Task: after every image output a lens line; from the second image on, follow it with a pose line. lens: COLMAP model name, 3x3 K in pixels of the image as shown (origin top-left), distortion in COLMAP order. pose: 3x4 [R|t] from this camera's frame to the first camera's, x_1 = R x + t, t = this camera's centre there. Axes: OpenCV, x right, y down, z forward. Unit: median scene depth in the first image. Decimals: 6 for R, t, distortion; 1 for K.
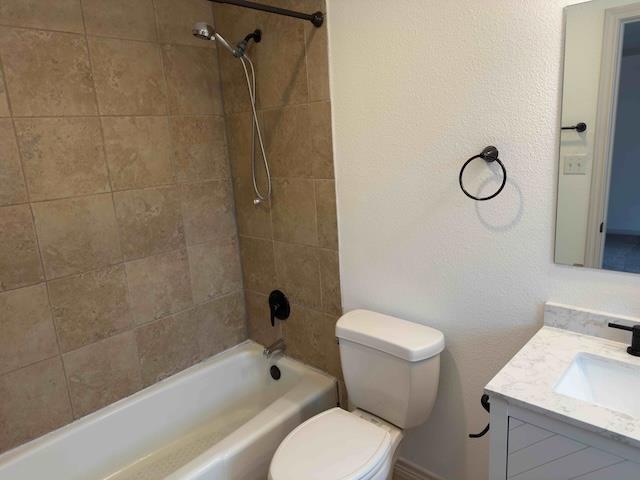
lens RADIAL K [[449.0, 0, 320.0], [0, 449.0, 240.0], [0, 0, 1]] dist [-0.001275, -0.000609]
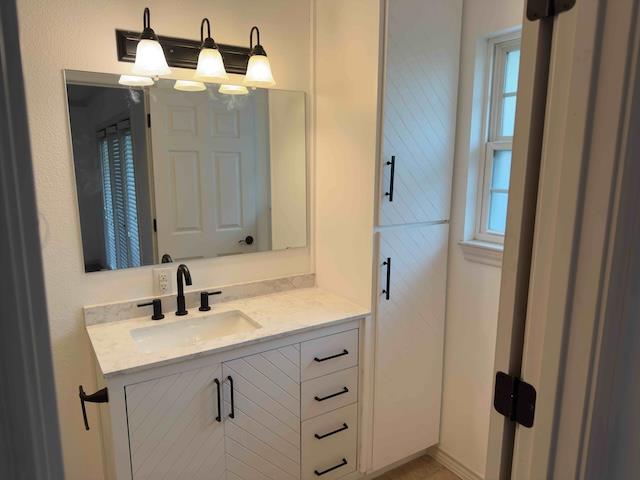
lens RADIAL K [[447.1, 0, 320.0], [0, 447.1, 240.0], [0, 0, 1]] dist [-0.036721, -0.003143]
pose [[0.255430, -0.110471, 0.960495, -0.486557], [0.198908, 0.978204, 0.059611, 0.019302], [-0.946145, 0.175823, 0.271836, 0.053420]]
